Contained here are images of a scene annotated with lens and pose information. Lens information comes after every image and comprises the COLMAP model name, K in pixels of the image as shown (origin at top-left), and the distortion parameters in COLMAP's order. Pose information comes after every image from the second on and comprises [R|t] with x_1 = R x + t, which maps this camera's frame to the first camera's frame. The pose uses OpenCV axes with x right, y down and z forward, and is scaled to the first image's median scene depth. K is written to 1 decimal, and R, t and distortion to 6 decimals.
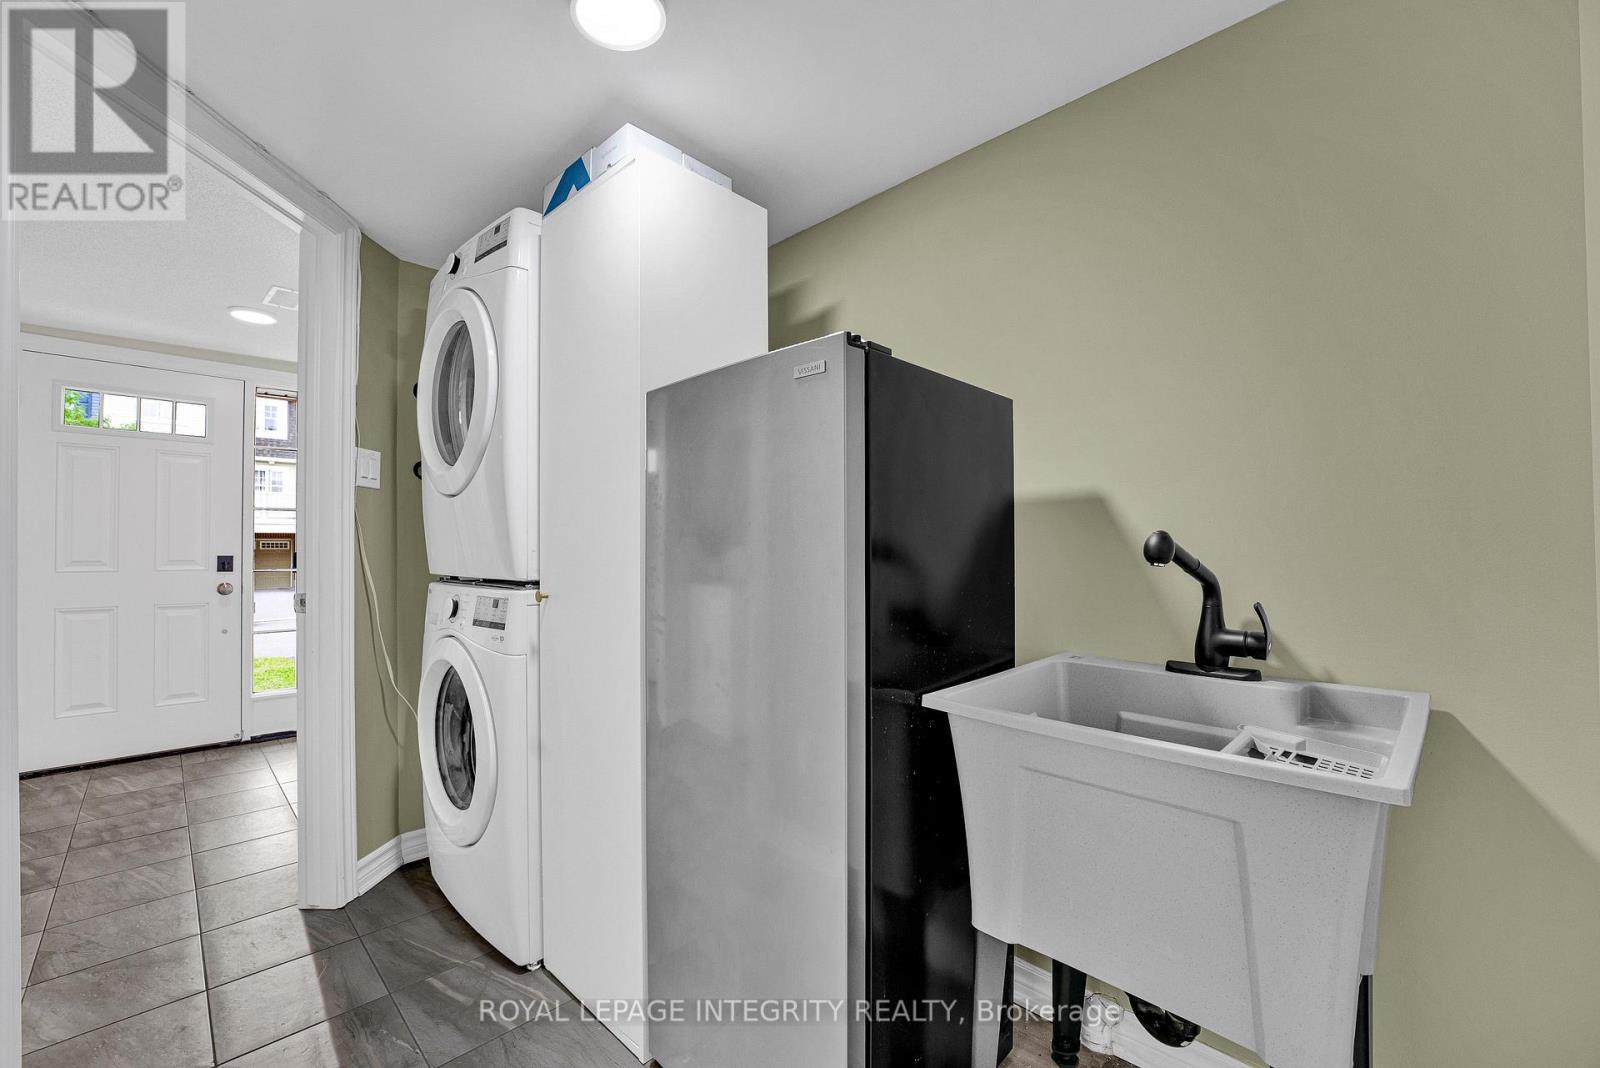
lens RADIAL K [[639.7, 0, 786.9], [0, 639.7, 542.1], [0, 0, 1]] dist [-0.004439, -0.000179]
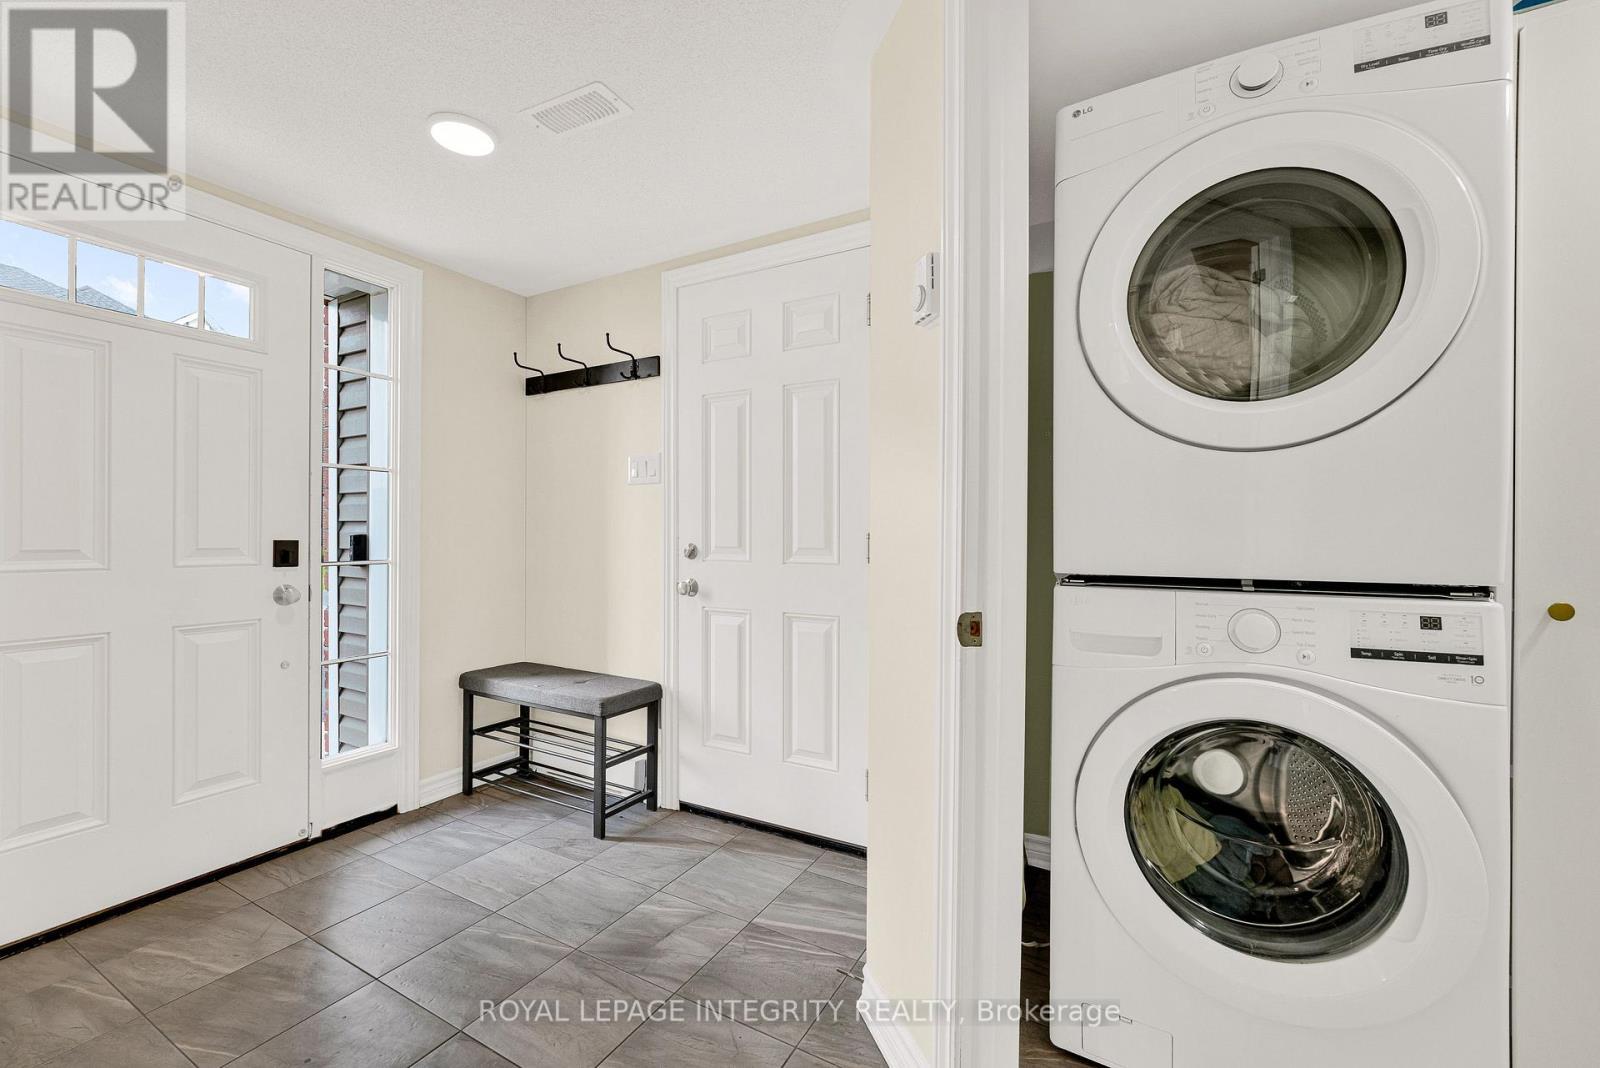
lens RADIAL K [[639.7, 0, 808.2], [0, 639.7, 532.3], [0, 0, 1]] dist [-0.004439, -0.000179]
pose [[0.957718, 0.003717, 0.287685, -0.593542], [-0.007644, 0.999892, 0.012529, 0.002337], [-0.287607, -0.014198, 0.957643, 0.283747]]
